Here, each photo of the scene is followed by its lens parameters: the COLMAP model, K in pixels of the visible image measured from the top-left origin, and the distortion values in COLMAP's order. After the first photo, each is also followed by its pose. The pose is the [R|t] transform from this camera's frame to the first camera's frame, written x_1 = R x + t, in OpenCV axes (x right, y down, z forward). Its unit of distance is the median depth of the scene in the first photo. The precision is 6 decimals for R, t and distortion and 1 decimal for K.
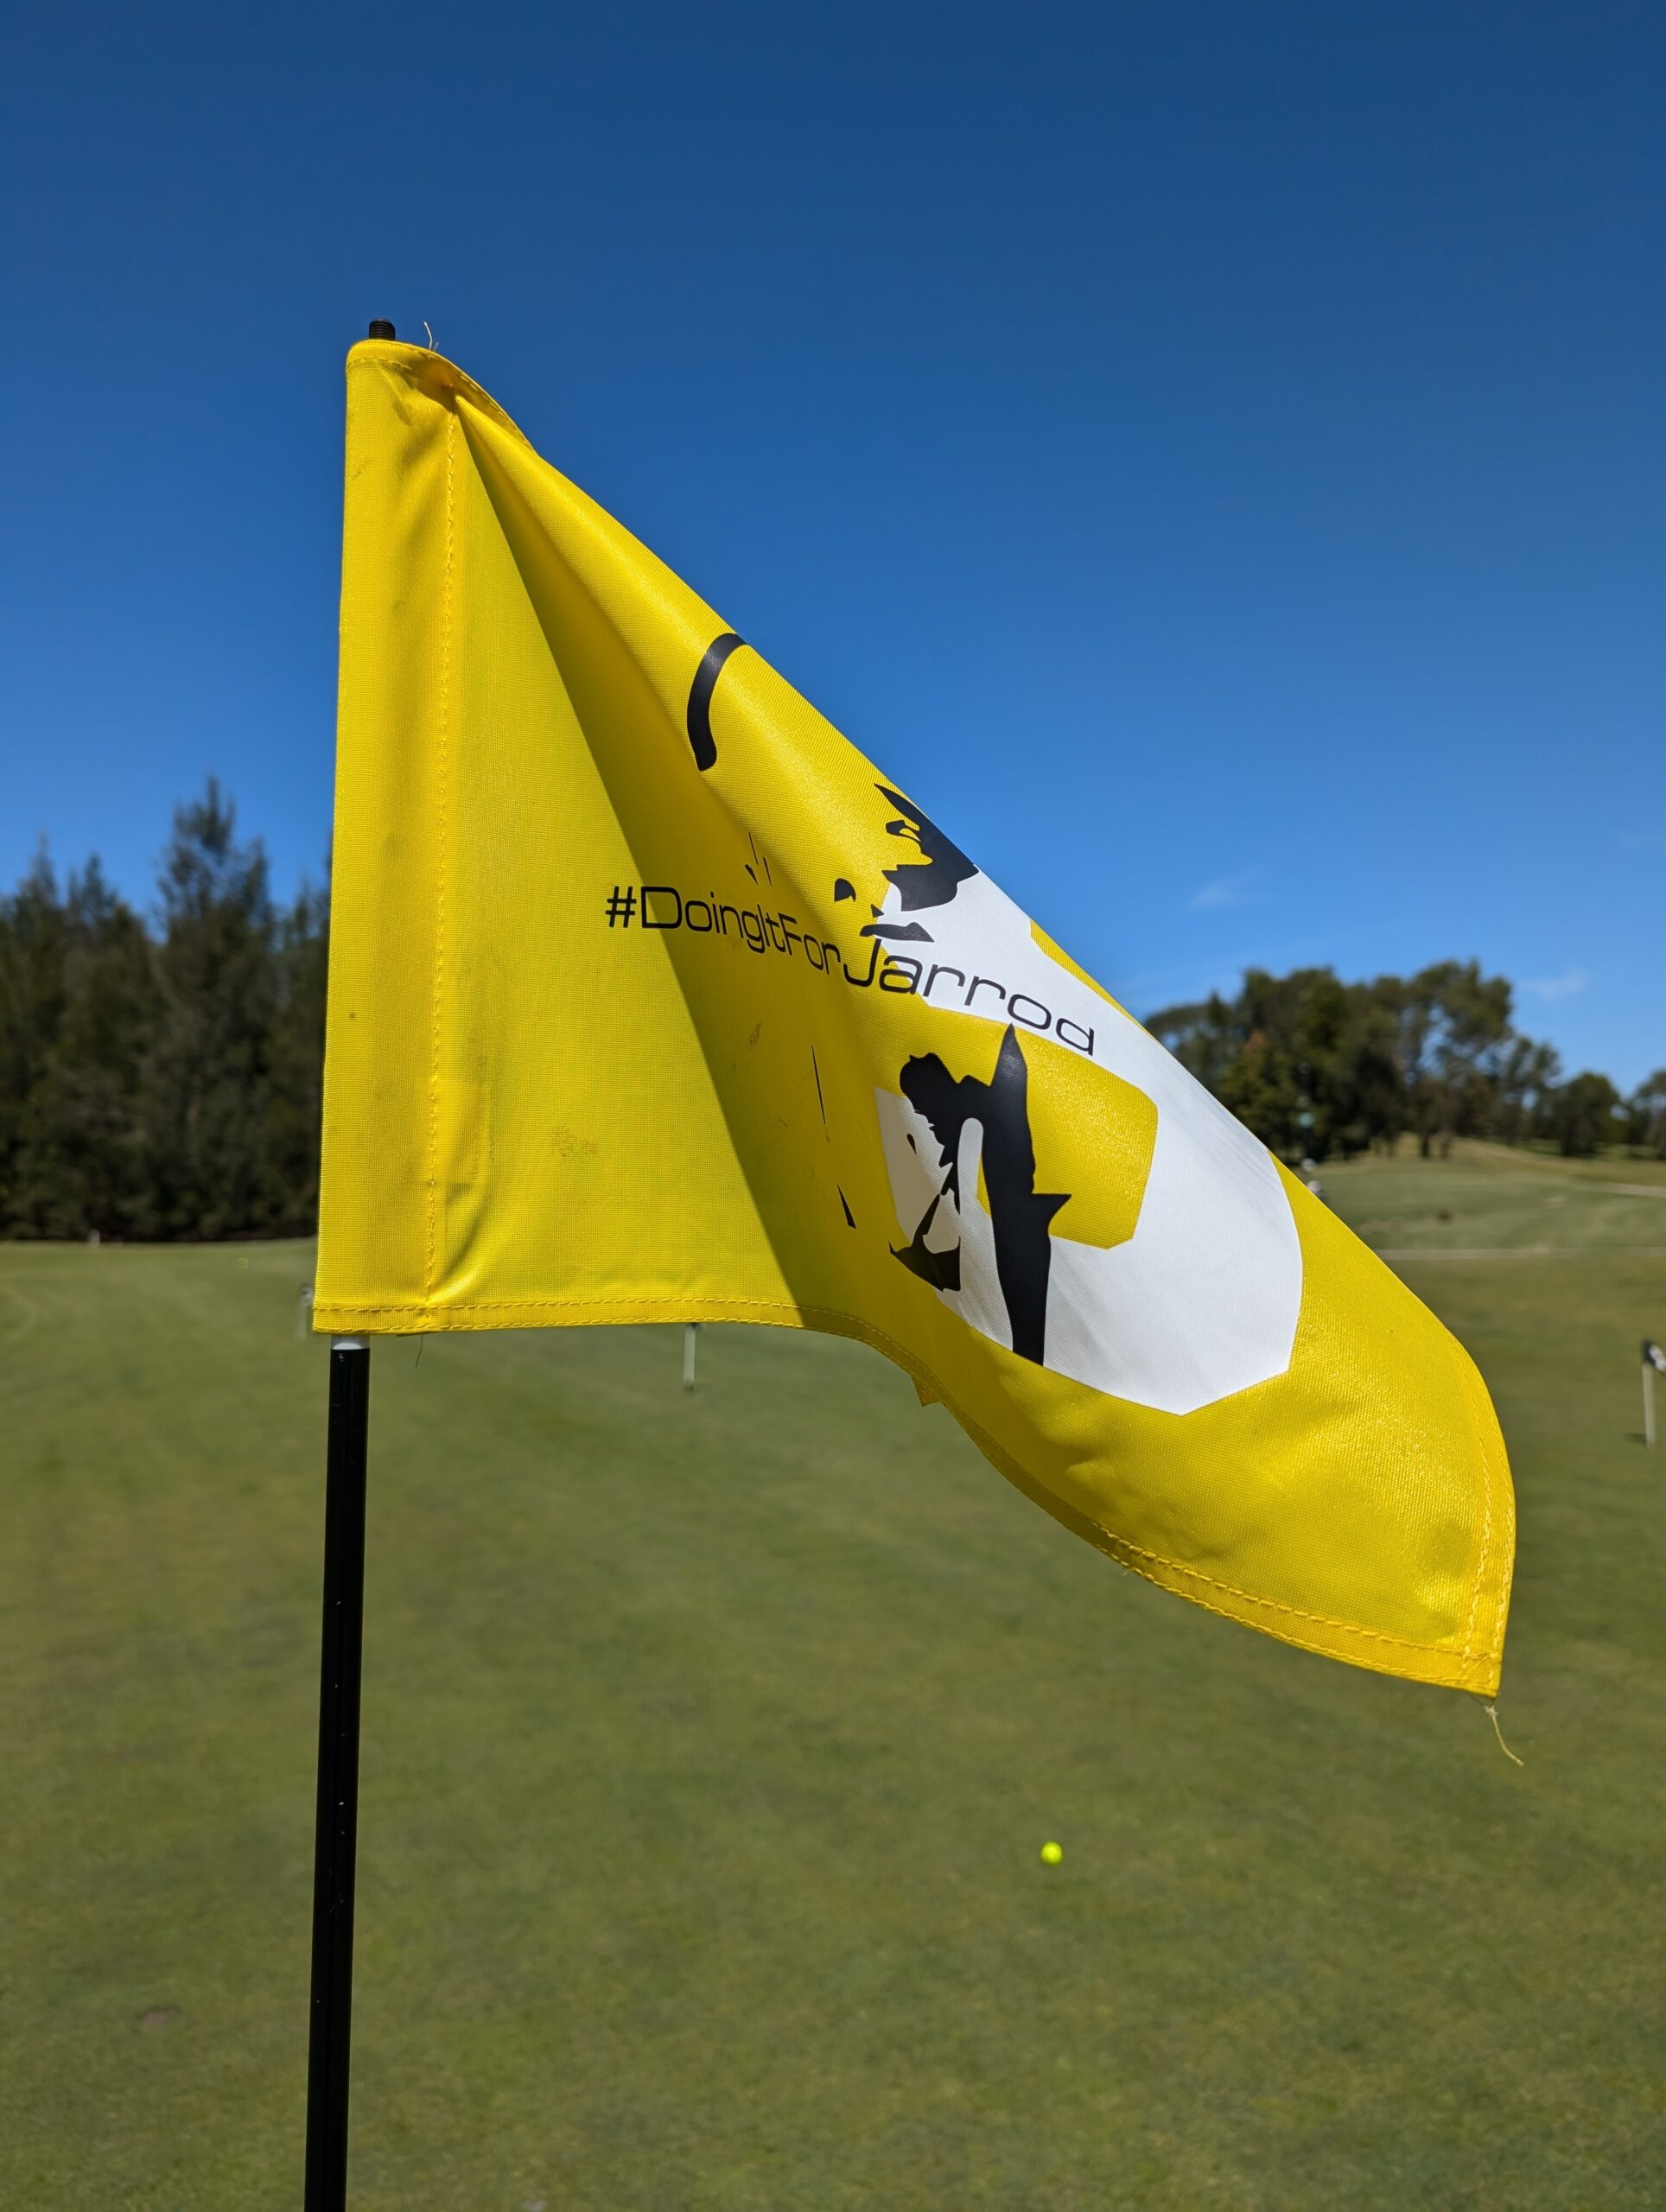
lens RADIAL K [[1569.1, 0, 833.0], [0, 1569.1, 1106.0], [0, 0, 1]] dist [-0.035800, -0.002554]
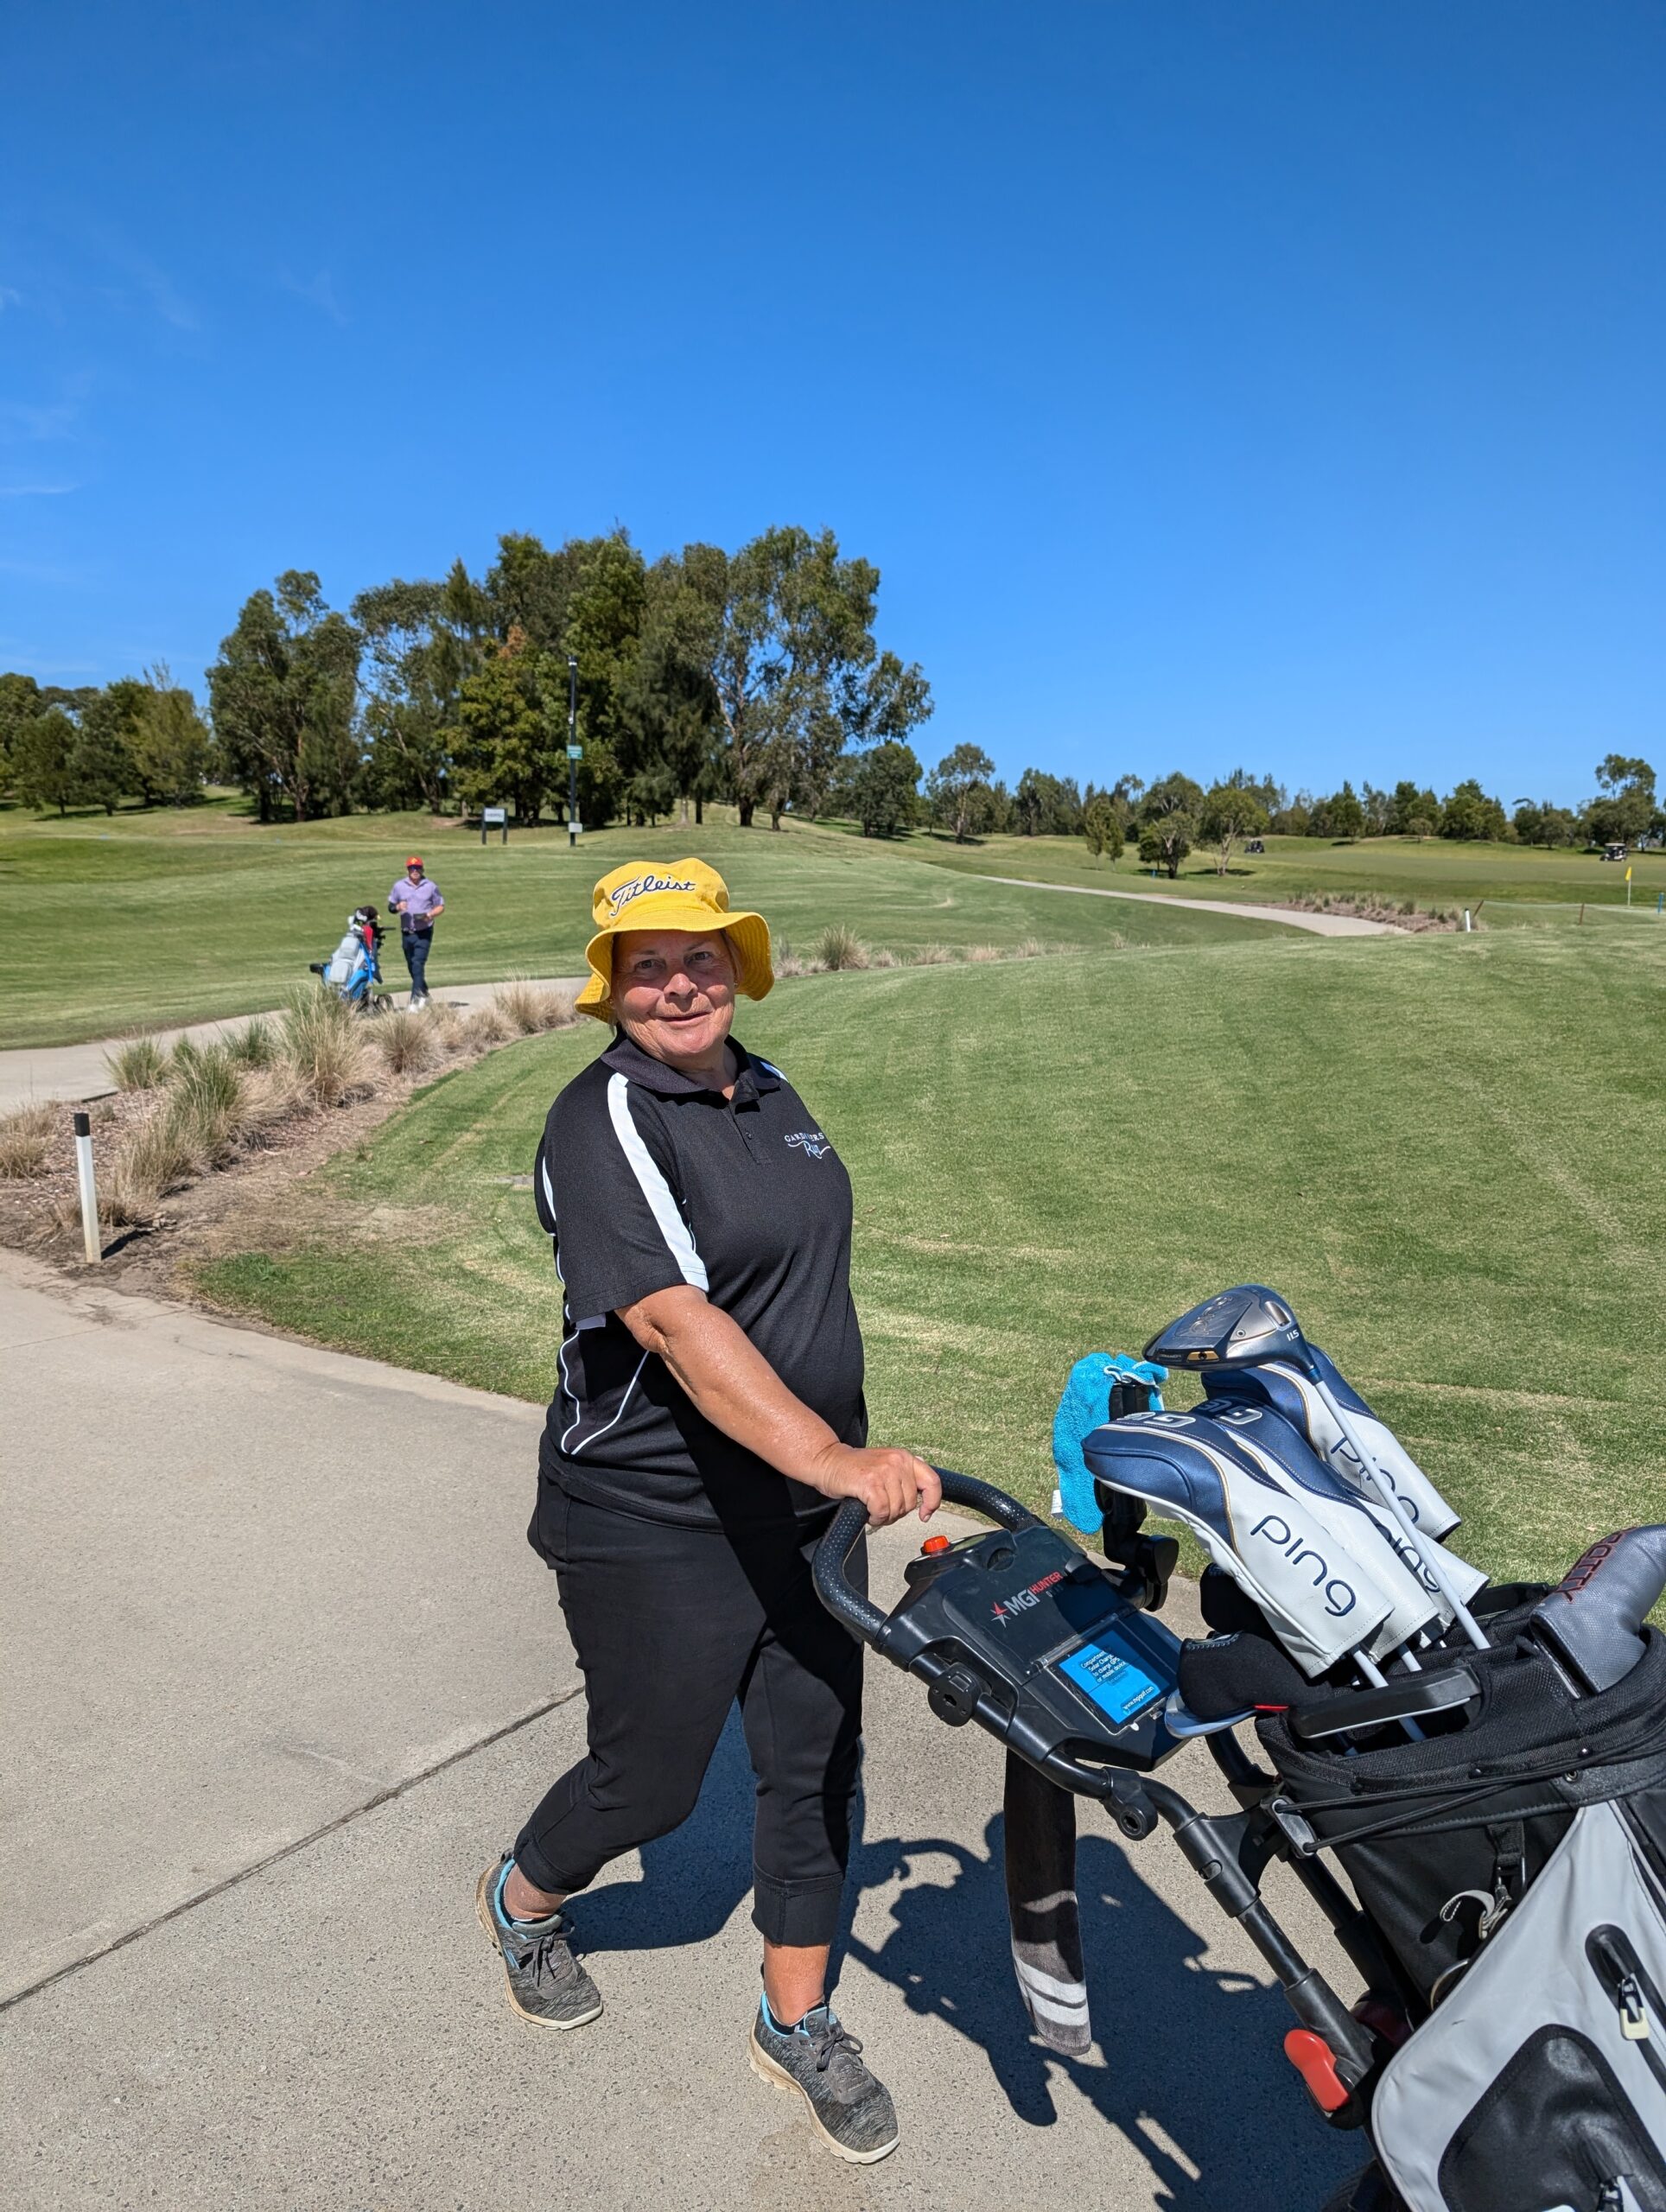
lens RADIAL K [[1625.3, 0, 800.4], [0, 1625.3, 1101.8], [0, 0, 1]] dist [0.014227, -0.000935]
pose [[0.914095, -0.022542, 0.404872, 0.152575], [-0.059929, 0.979979, 0.189865, 0.020481], [-0.401046, -0.197819, 0.894444, 0.455128]]
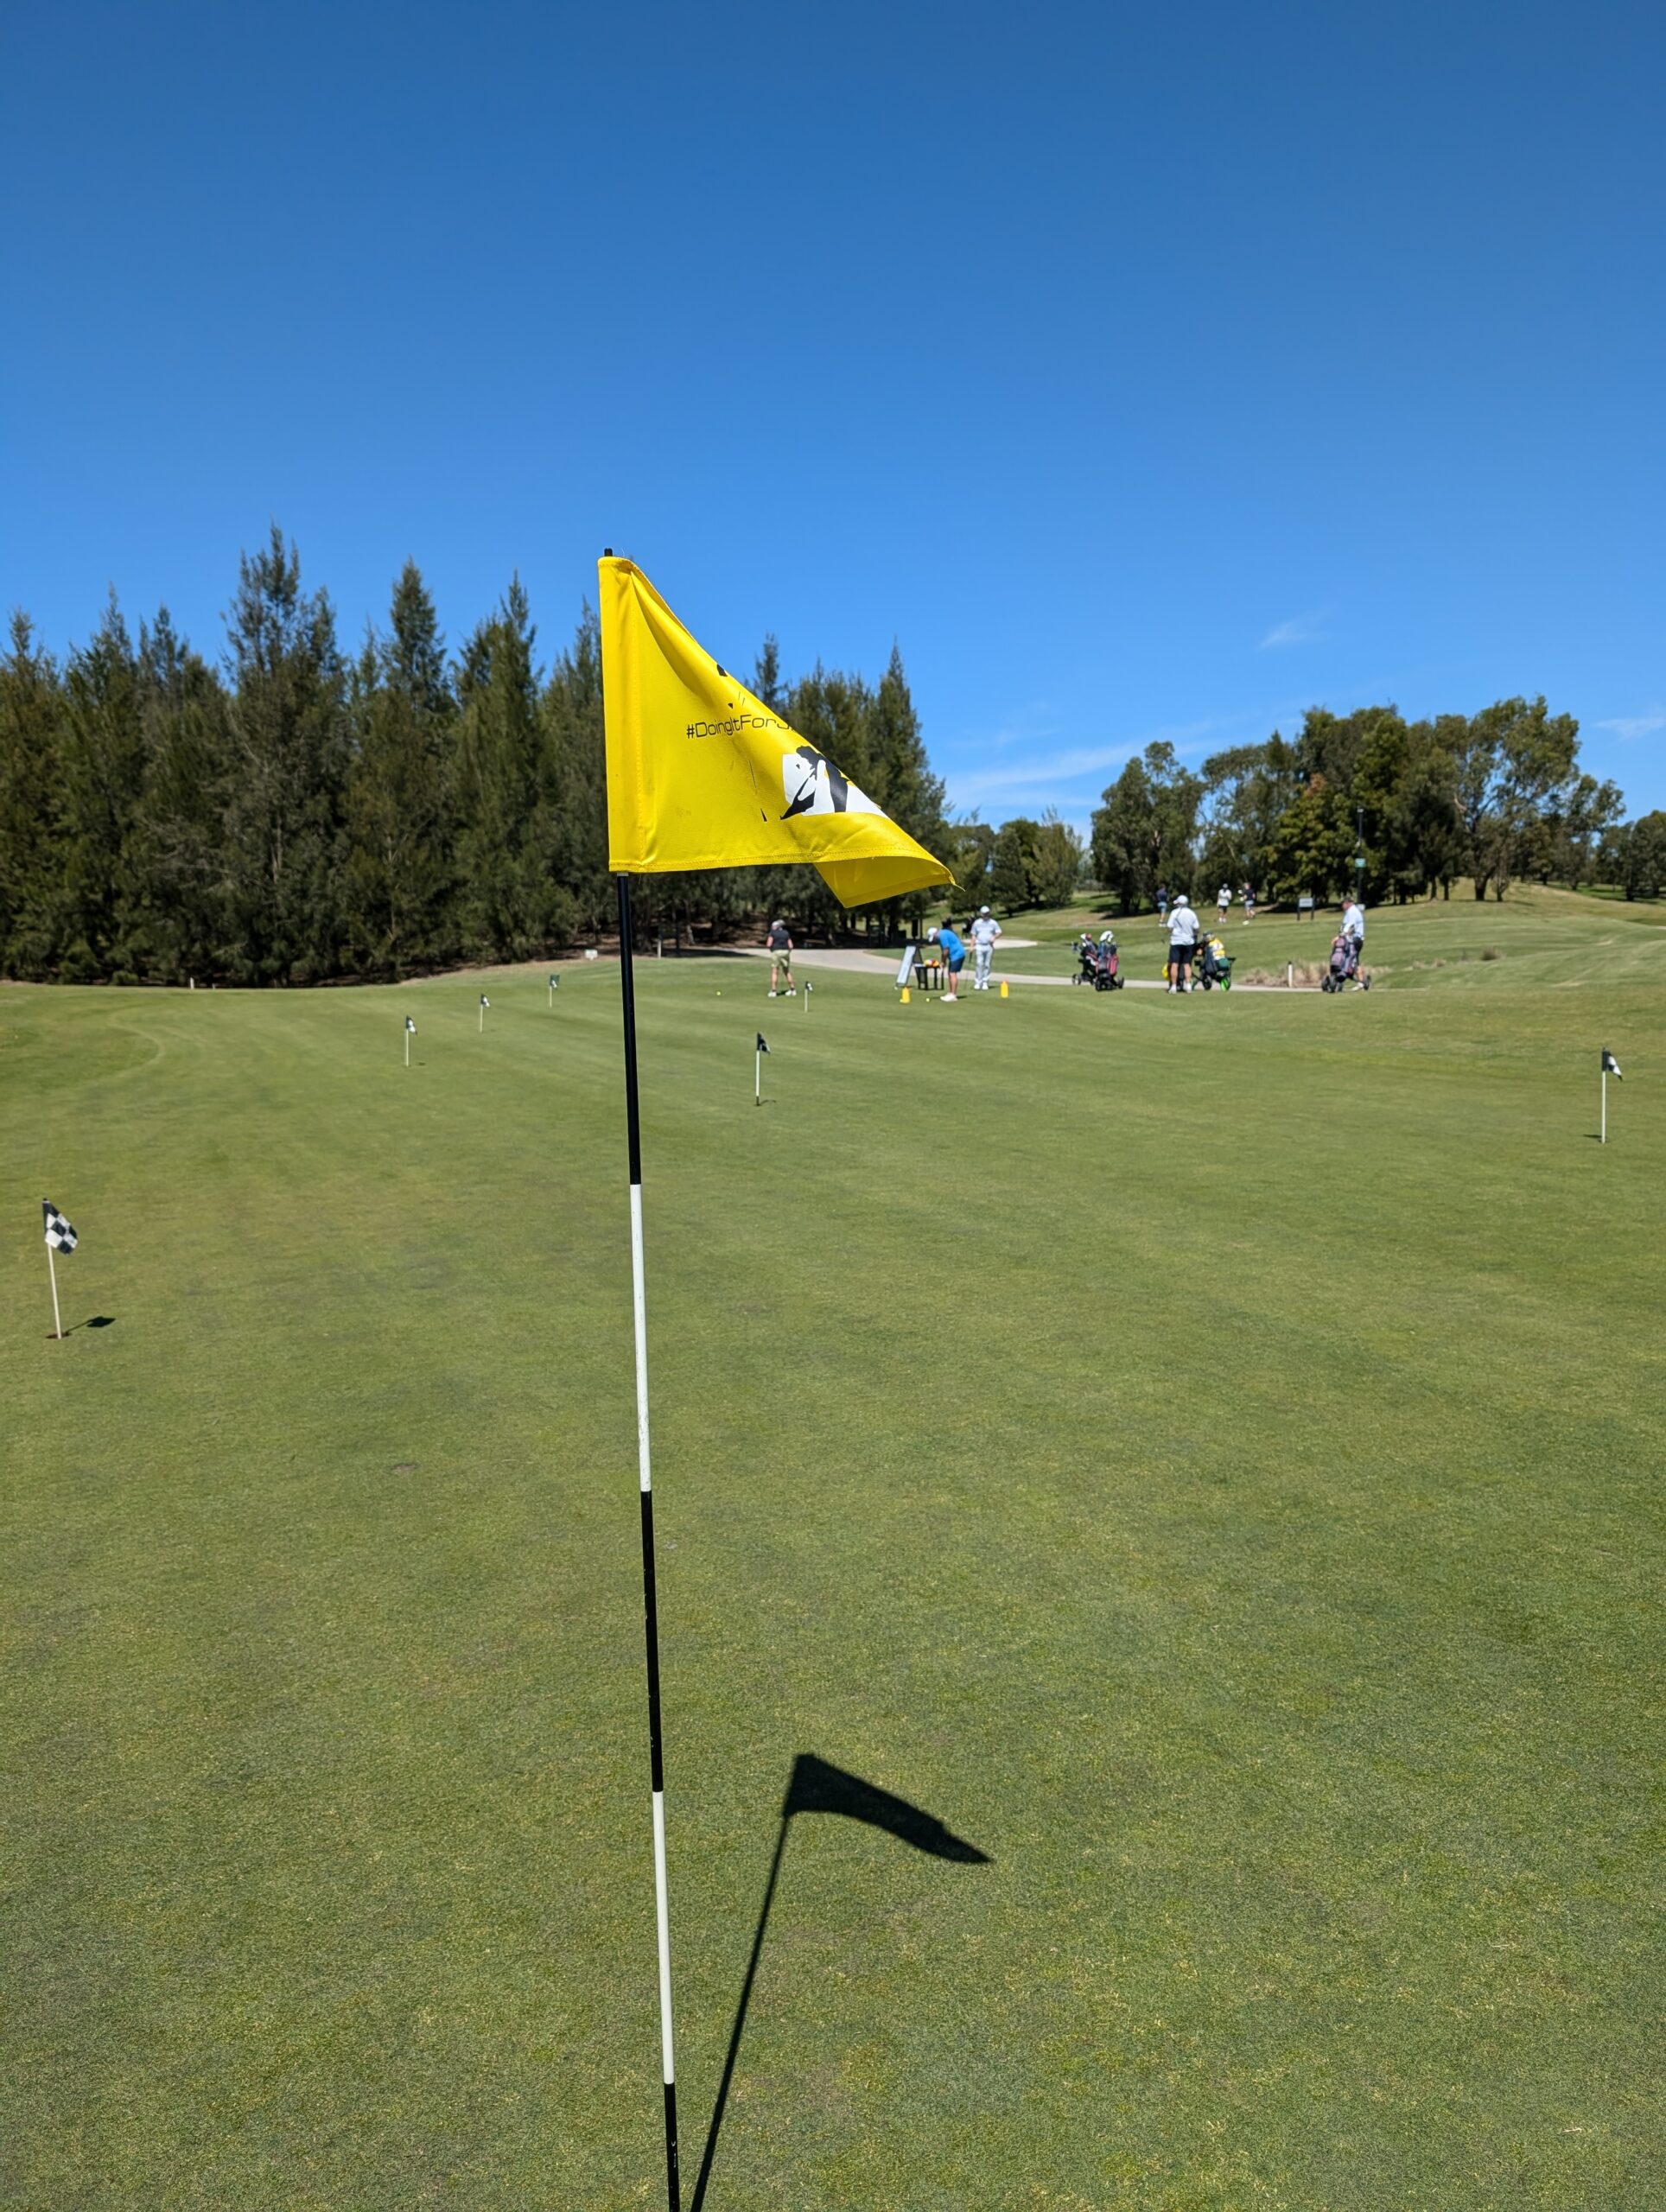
lens RADIAL K [[1558.9, 0, 833.0], [0, 1558.9, 1106.0], [0, 0, 1]] dist [0.004636, -0.007753]
pose [[0.999212, -0.001723, -0.039651, 0.003129], [0.007982, 0.987368, 0.158245, 0.002486], [0.038877, -0.158437, 0.986603, -0.044560]]
